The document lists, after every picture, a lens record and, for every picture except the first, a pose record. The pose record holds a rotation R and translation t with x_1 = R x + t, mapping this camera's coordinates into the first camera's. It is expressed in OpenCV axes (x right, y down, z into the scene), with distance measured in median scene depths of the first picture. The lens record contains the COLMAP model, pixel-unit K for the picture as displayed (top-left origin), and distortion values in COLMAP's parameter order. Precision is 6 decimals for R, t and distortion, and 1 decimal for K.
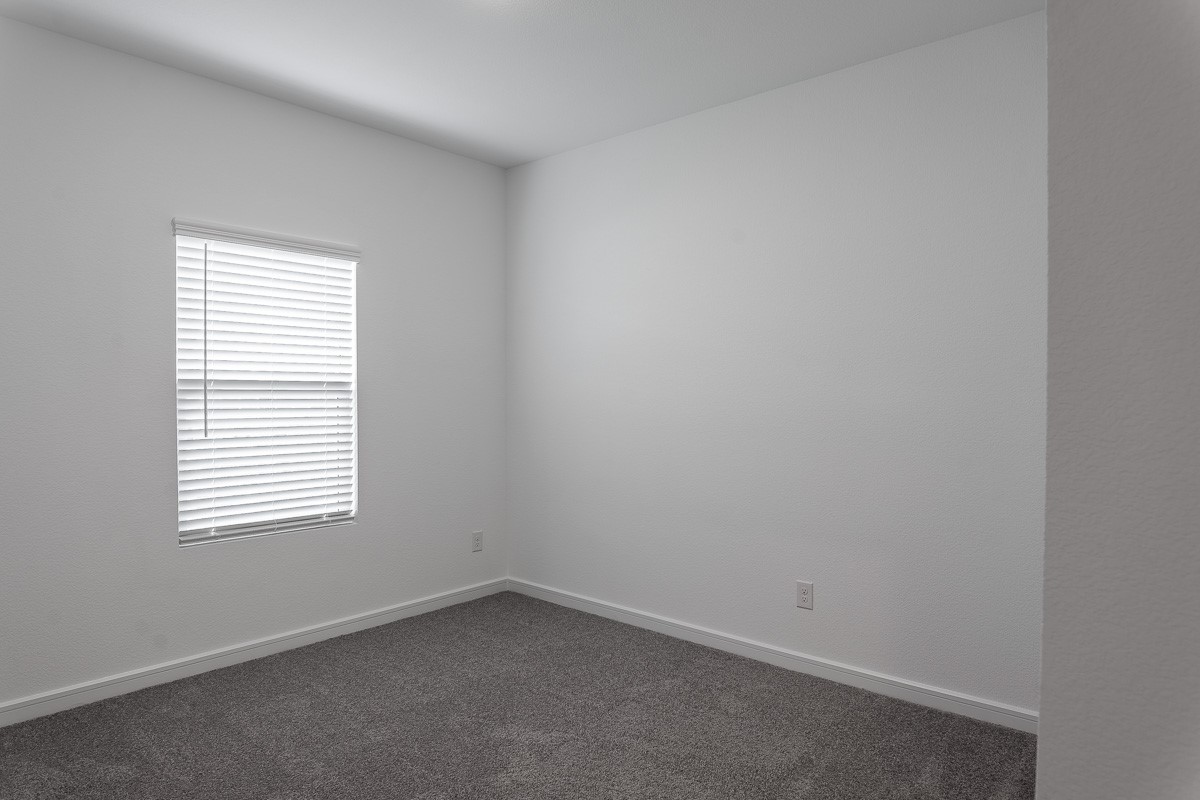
lens RADIAL K [[701.0, 0, 600.0], [0, 701.0, 400.0], [0, 0, 1]] dist [0.003902, -0.000198]
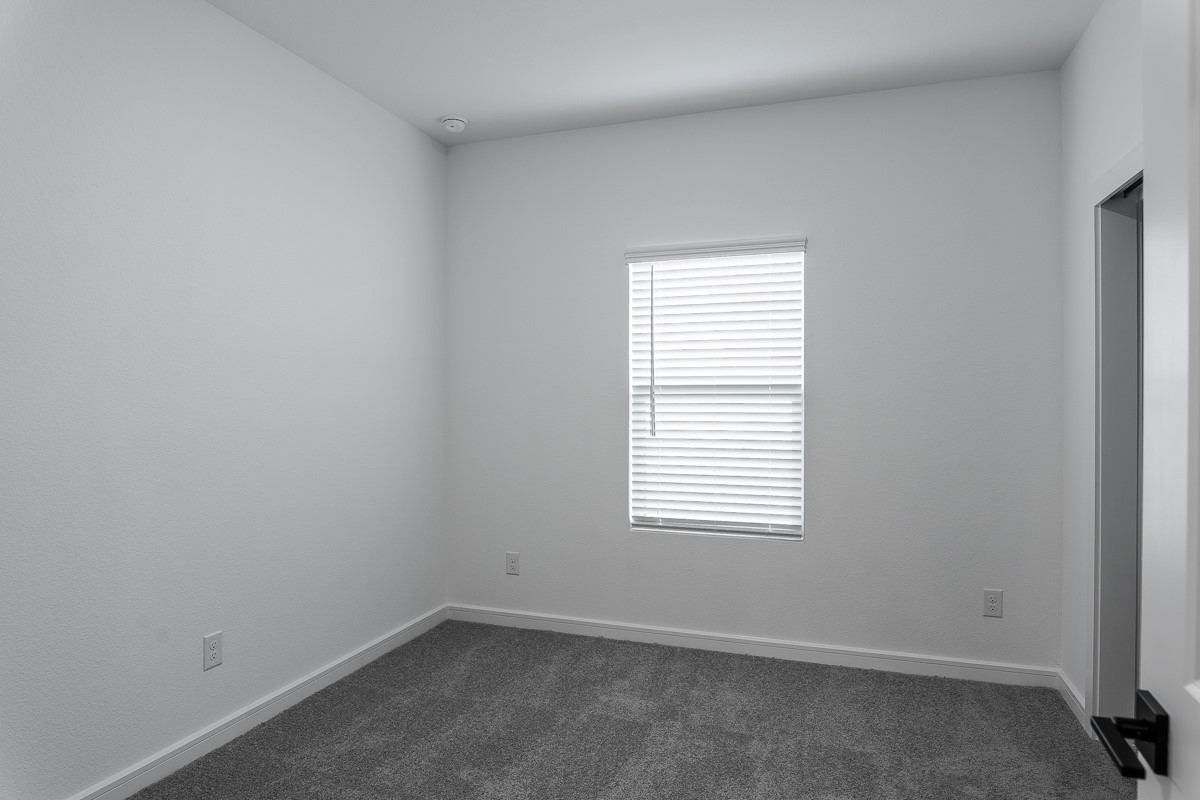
lens RADIAL K [[701.0, 0, 600.0], [0, 701.0, 400.0], [0, 0, 1]] dist [0.003902, -0.000198]
pose [[0.408210, 0.002032, -0.912886, 0.427270], [-0.005721, 0.999984, -0.000332, -0.004801], [0.912870, 0.005358, 0.408215, 0.452755]]
